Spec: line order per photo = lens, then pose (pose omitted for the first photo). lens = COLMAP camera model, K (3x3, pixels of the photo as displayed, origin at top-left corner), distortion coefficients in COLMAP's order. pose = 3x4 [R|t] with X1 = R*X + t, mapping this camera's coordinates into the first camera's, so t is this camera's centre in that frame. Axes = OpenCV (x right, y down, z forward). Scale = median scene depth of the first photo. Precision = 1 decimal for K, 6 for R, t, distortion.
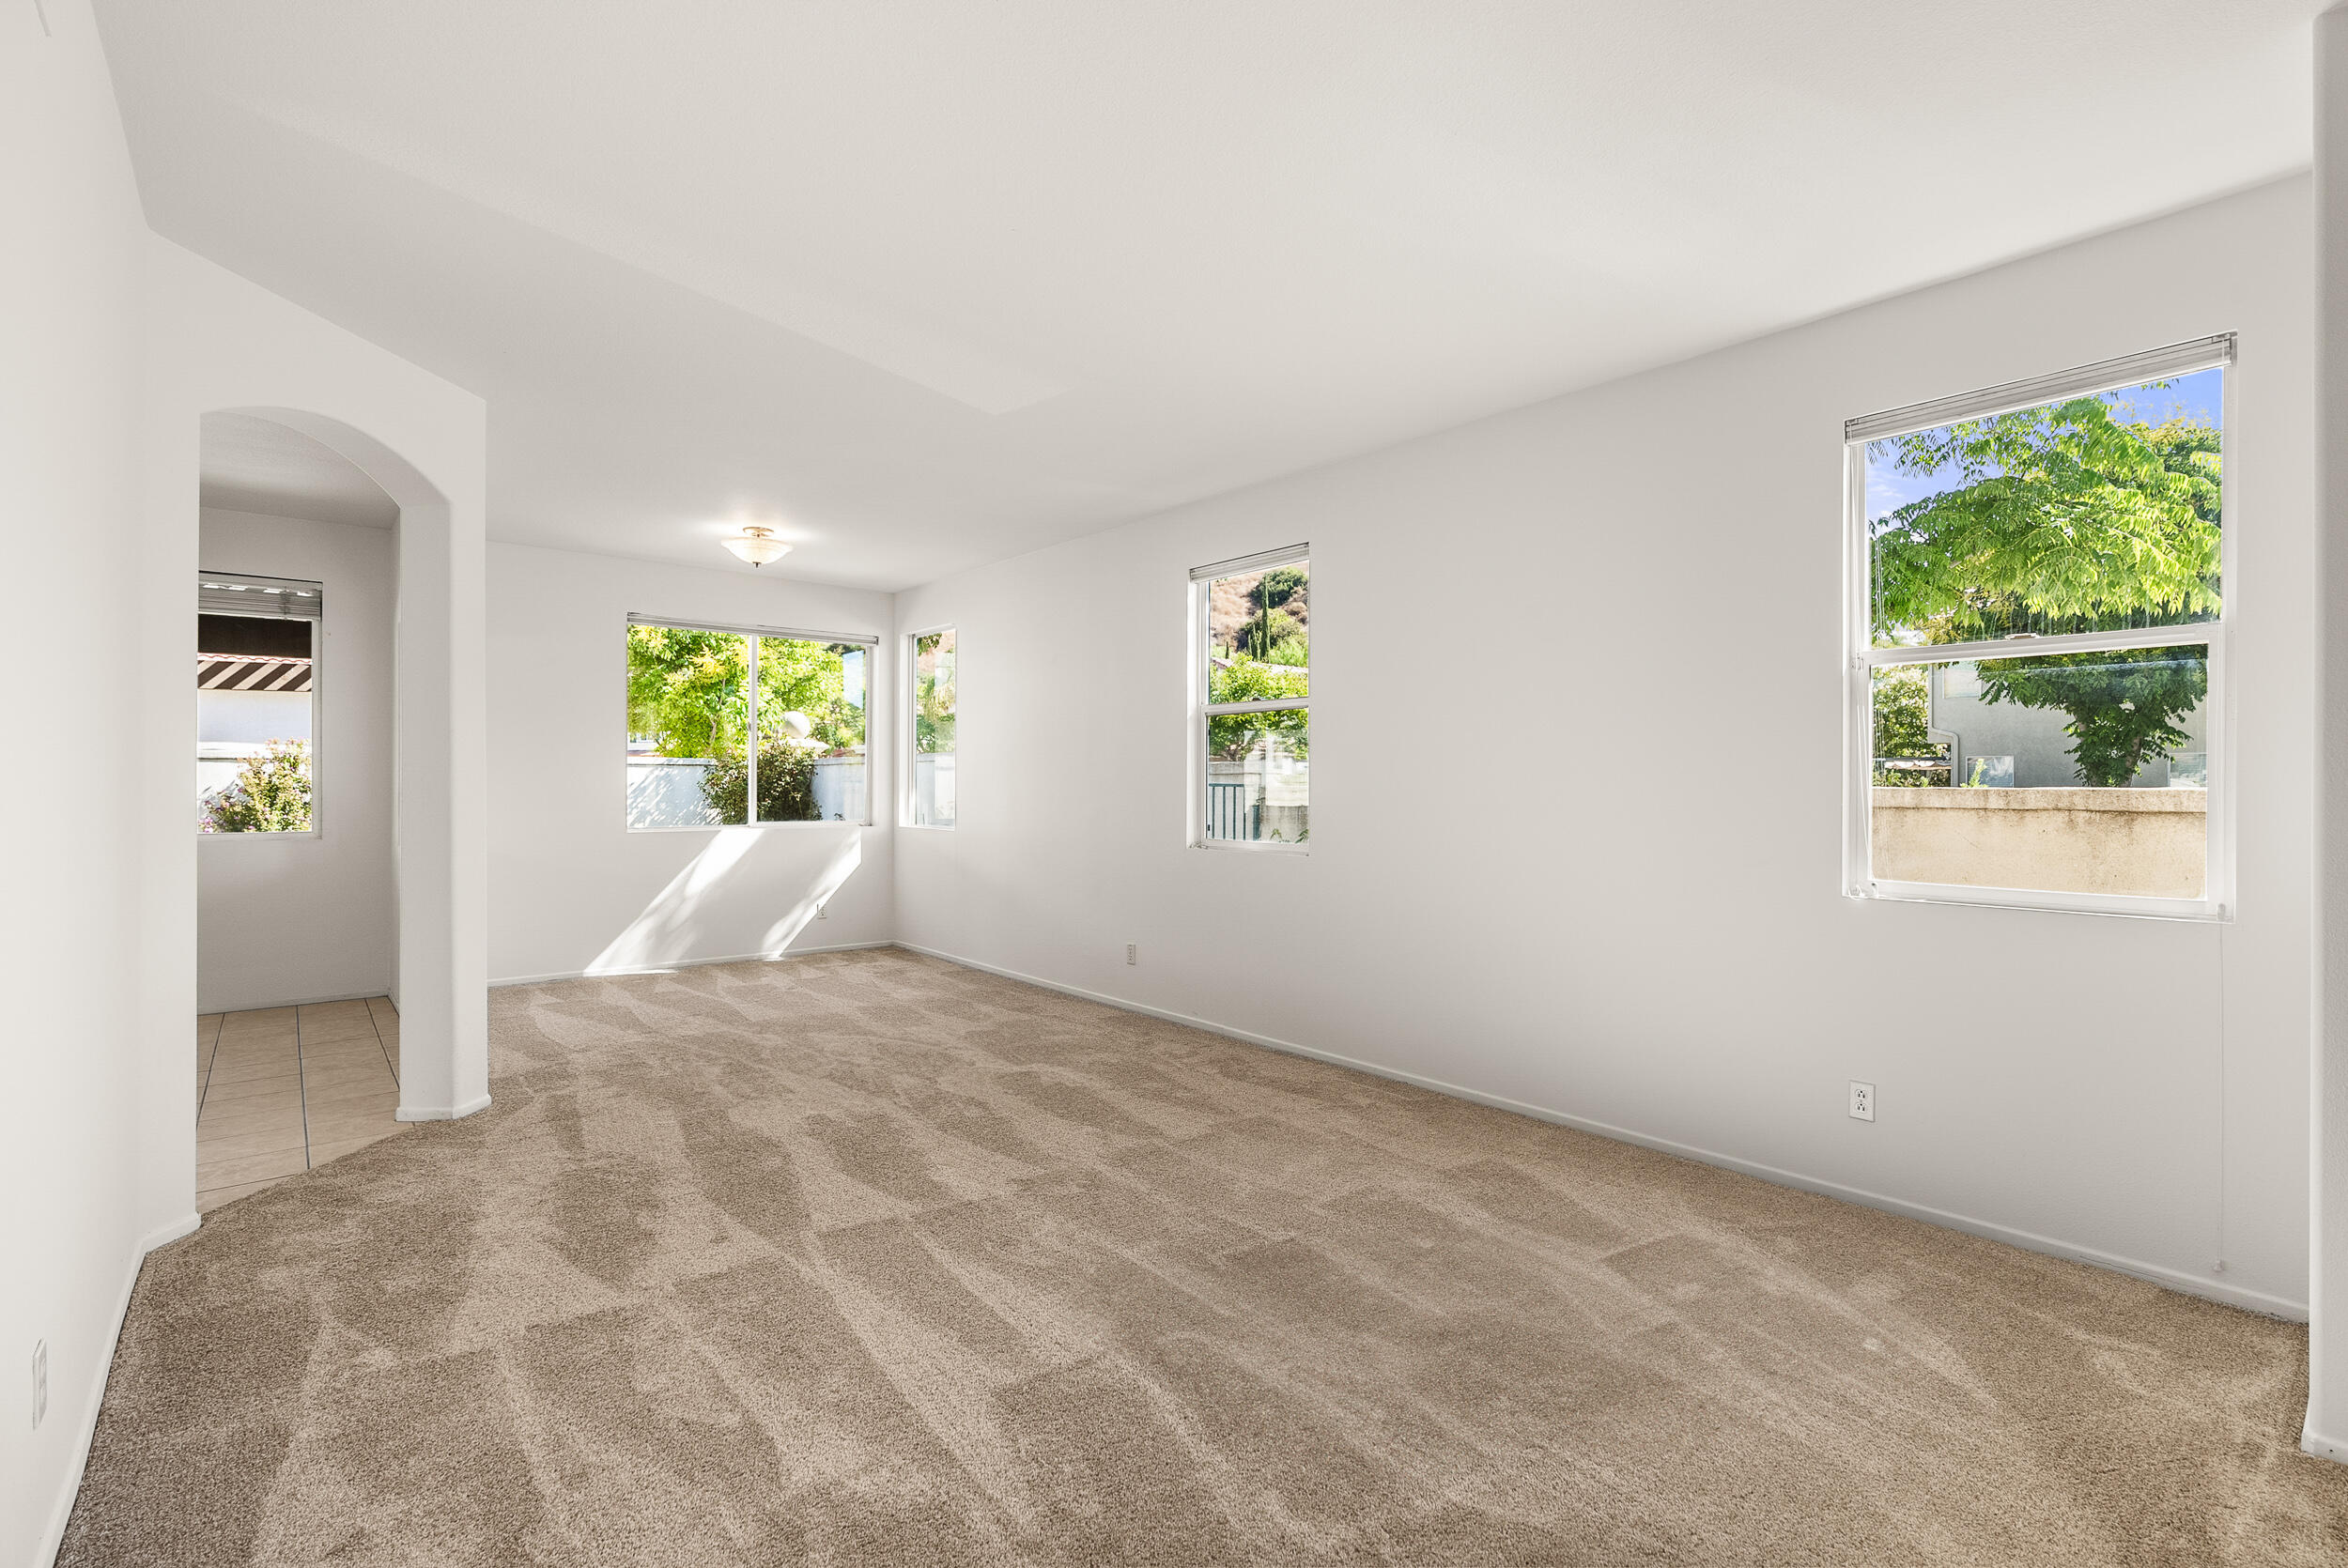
lens RADIAL K [[1085.3, 0, 1175.7], [0, 1085.3, 786.7], [0, 0, 1]] dist [-0.007534, 0.001787]
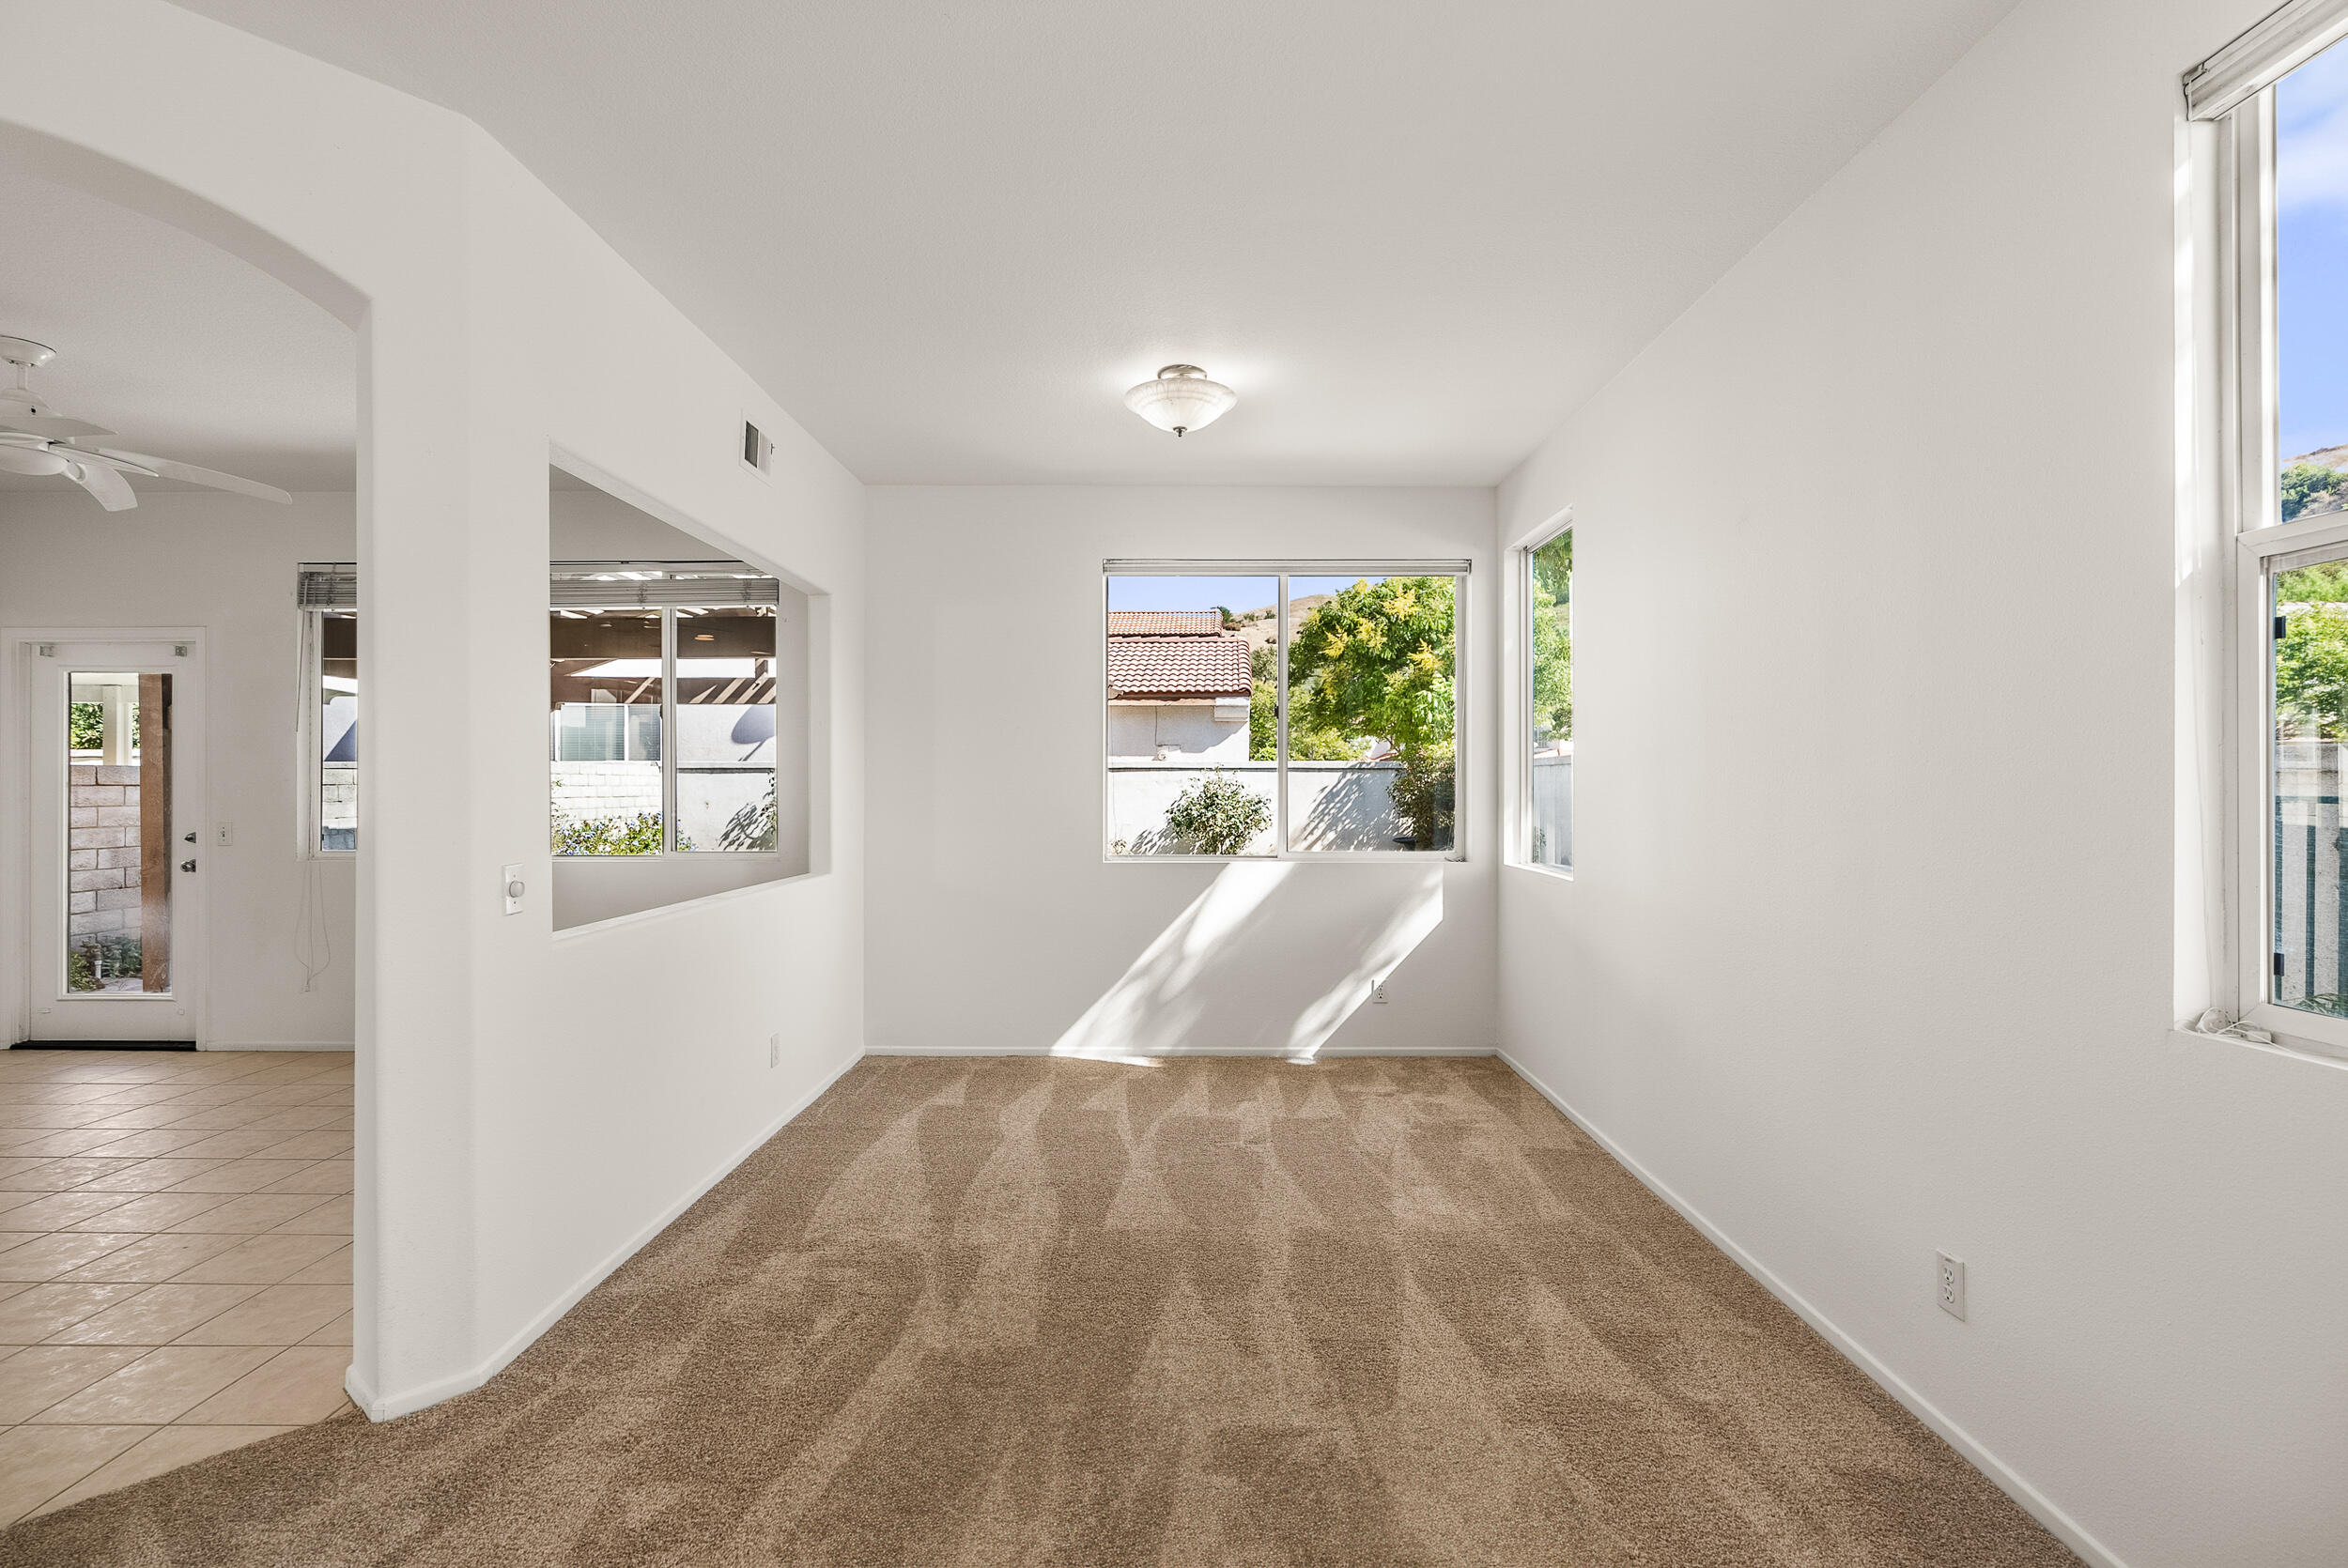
lens RADIAL K [[1085.3, 0, 1153.4], [0, 1085.3, 788.9], [0, 0, 1]] dist [-0.007534, 0.001787]
pose [[0.757710, -0.002737, -0.652586, -0.005937], [0.002487, 0.999996, -0.001307, -0.005906], [0.652587, -0.000633, 0.757714, 0.424636]]
